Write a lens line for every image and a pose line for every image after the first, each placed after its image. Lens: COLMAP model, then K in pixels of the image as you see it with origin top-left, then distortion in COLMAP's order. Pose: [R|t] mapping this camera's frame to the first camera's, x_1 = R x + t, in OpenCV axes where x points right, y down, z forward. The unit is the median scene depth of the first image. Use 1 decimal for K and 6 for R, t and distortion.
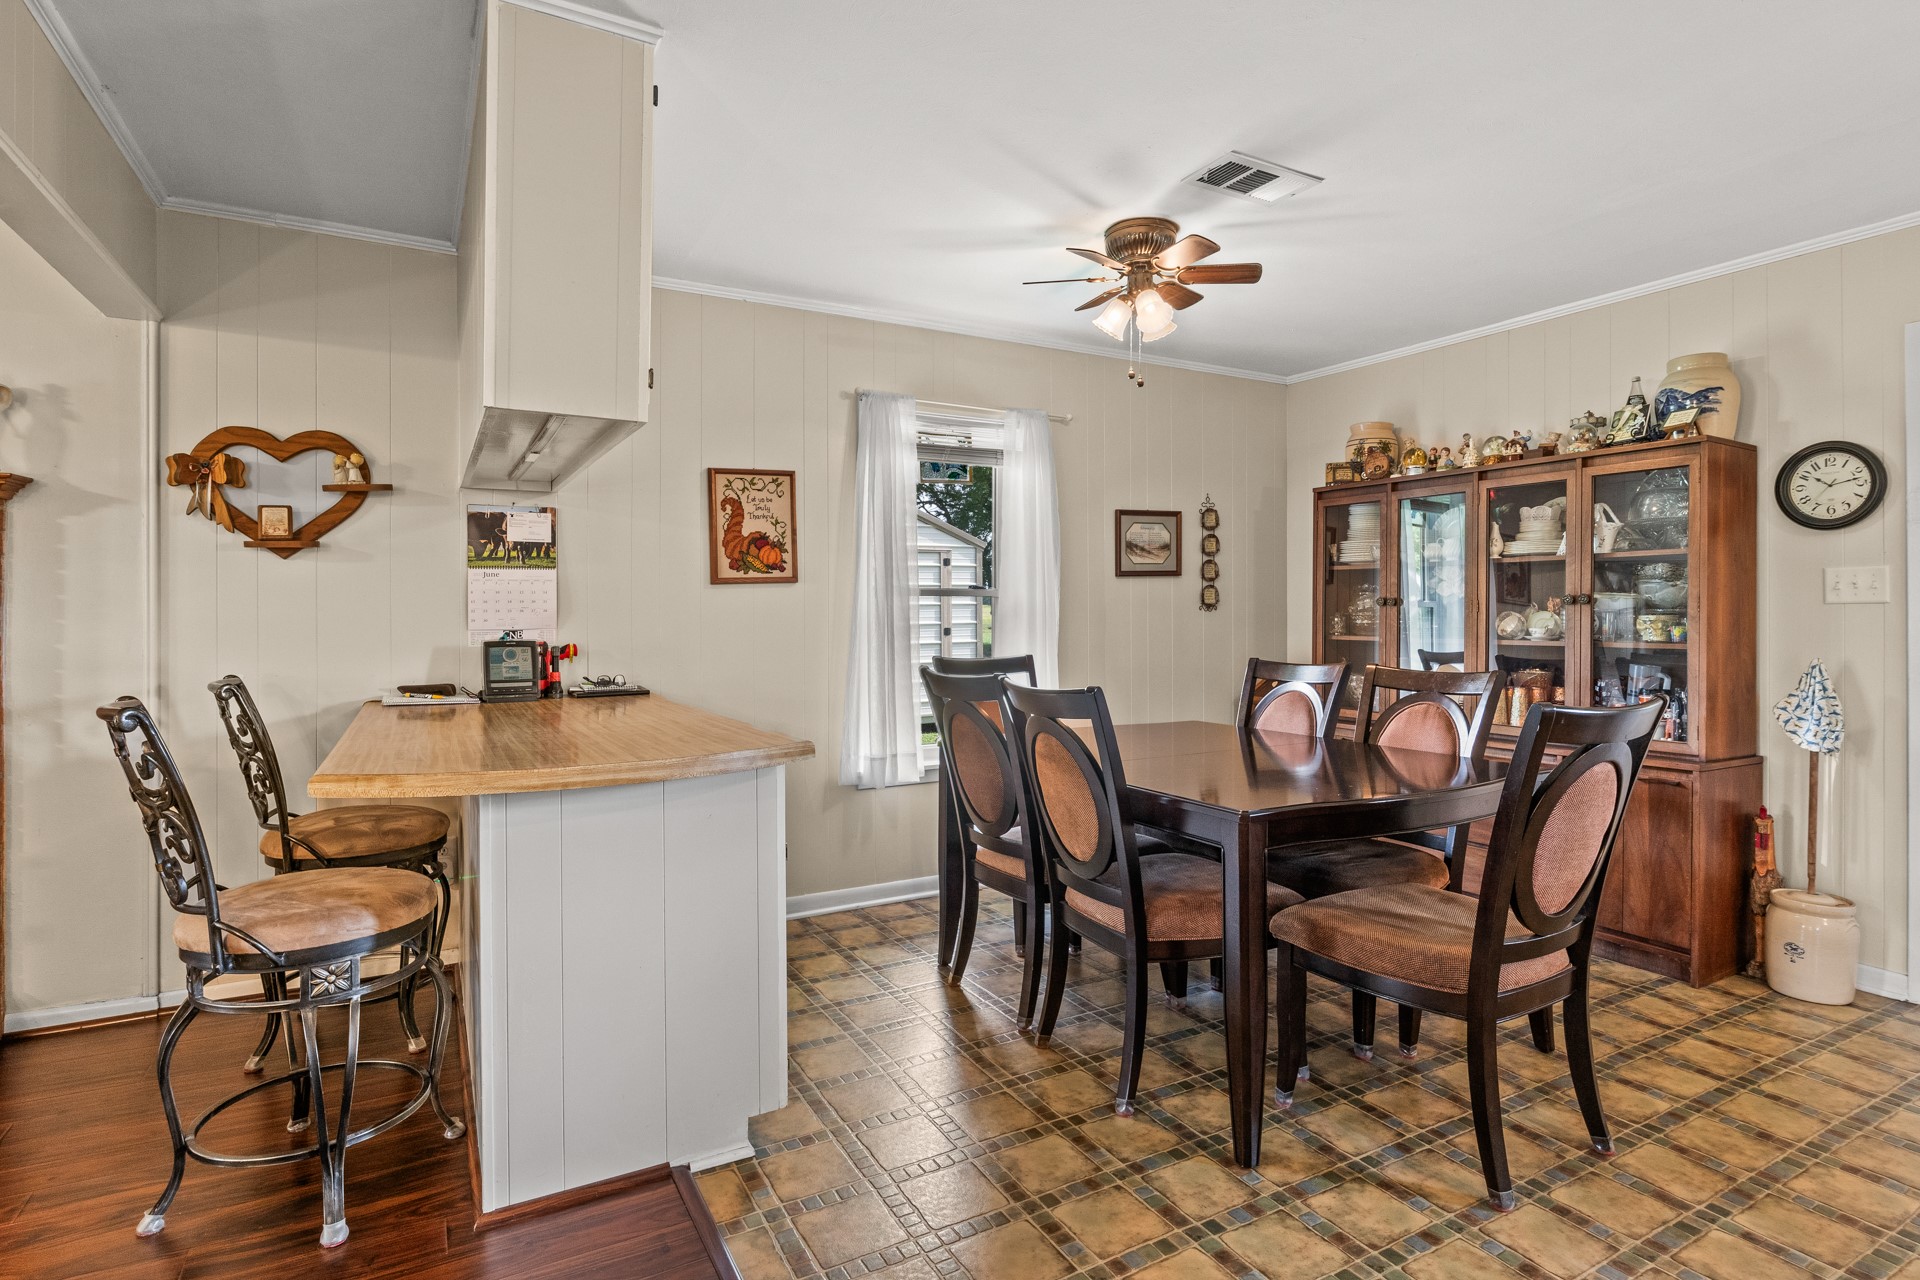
lens RADIAL K [[956.3, 0, 960.4], [0, 956.3, 629.4], [0, 0, 1]] dist [0.000879, 0.000956]
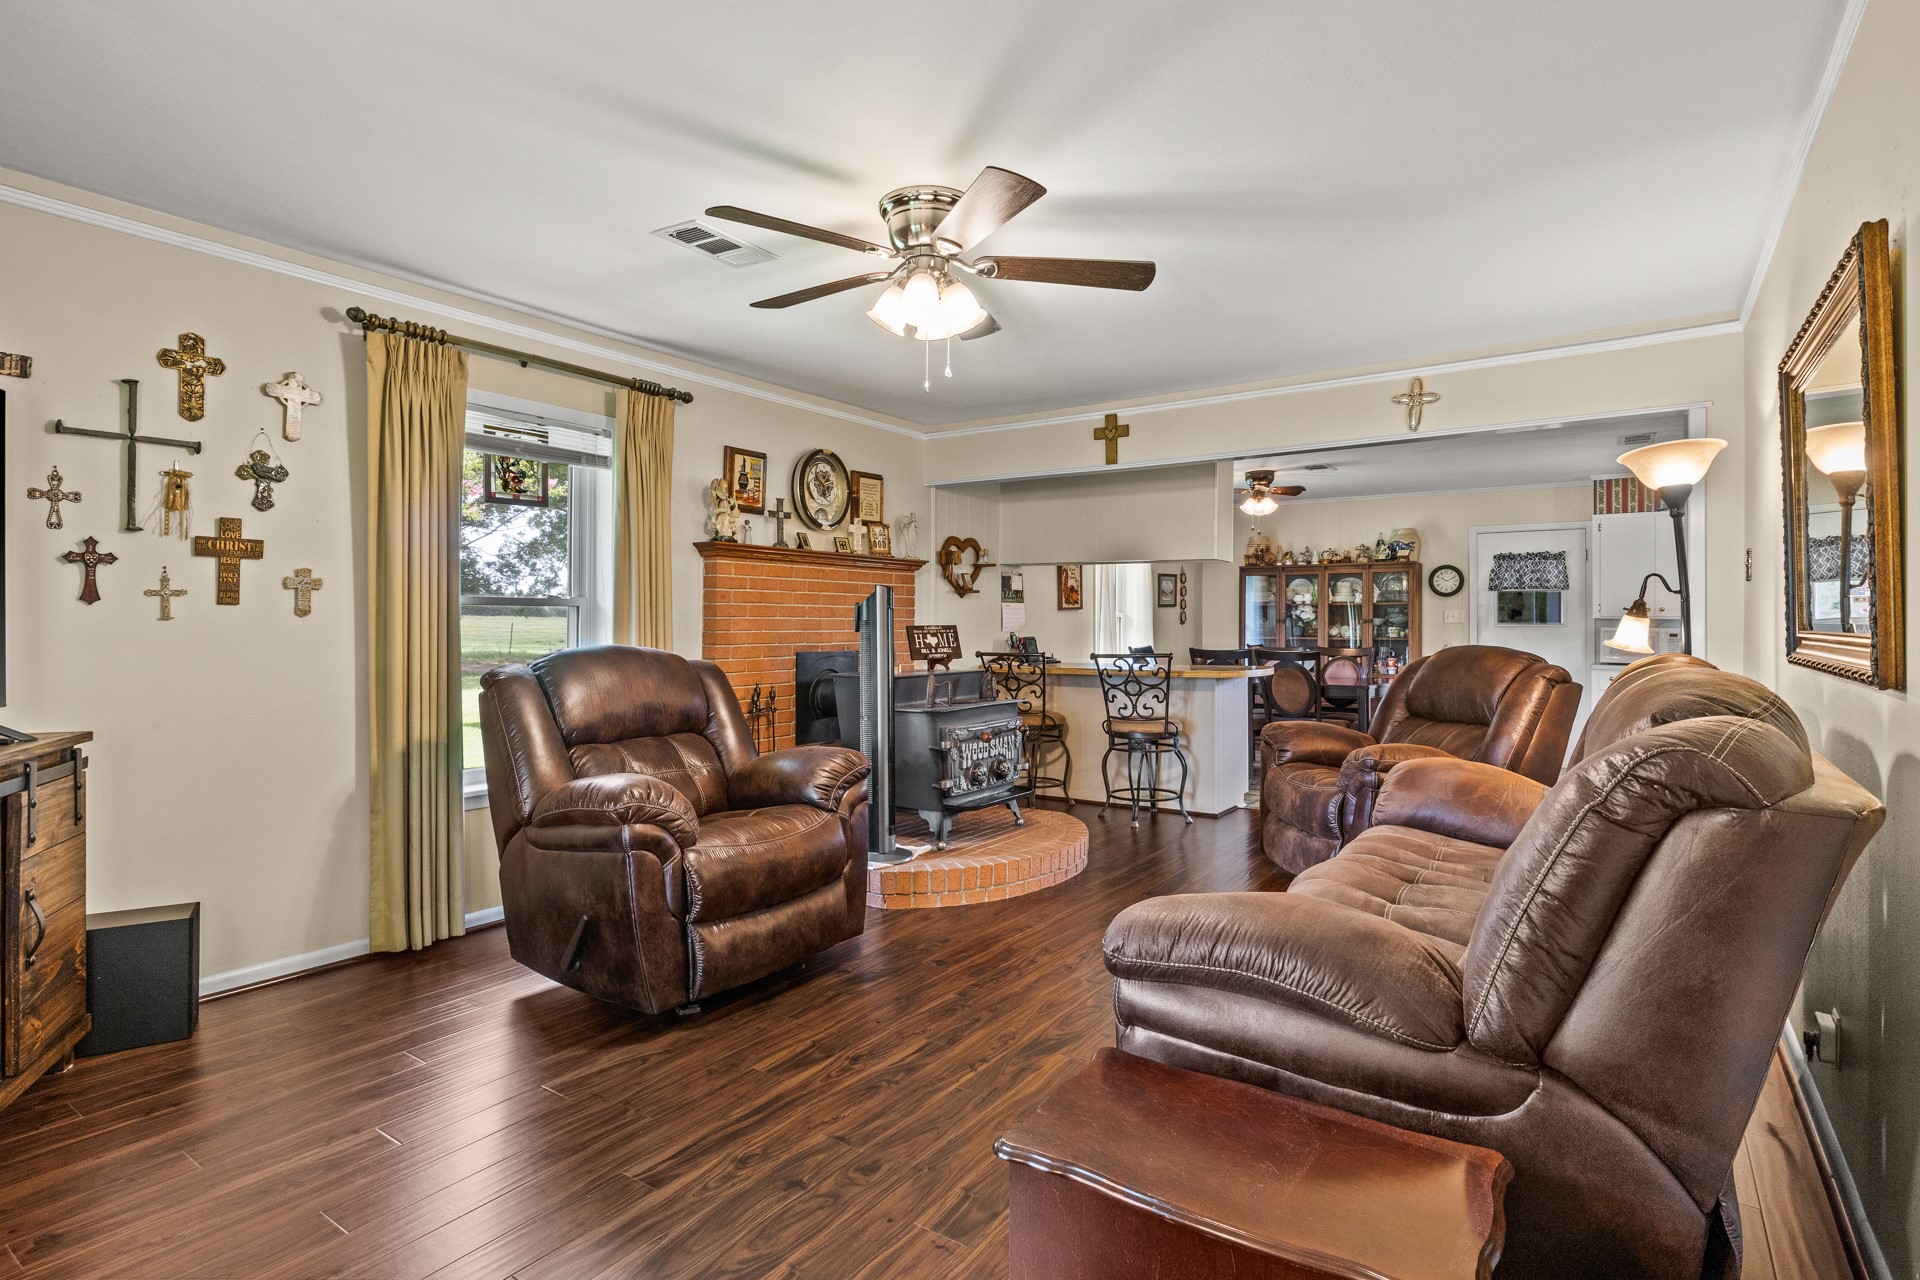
lens RADIAL K [[956.3, 0, 955.5], [0, 956.3, 633.1], [0, 0, 1]] dist [0.000879, 0.000956]
pose [[0.898657, 0.001598, 0.438650, -1.483823], [0.001817, 0.999971, -0.007365, 0.017574], [-0.438649, 0.007416, 0.898628, -0.811574]]
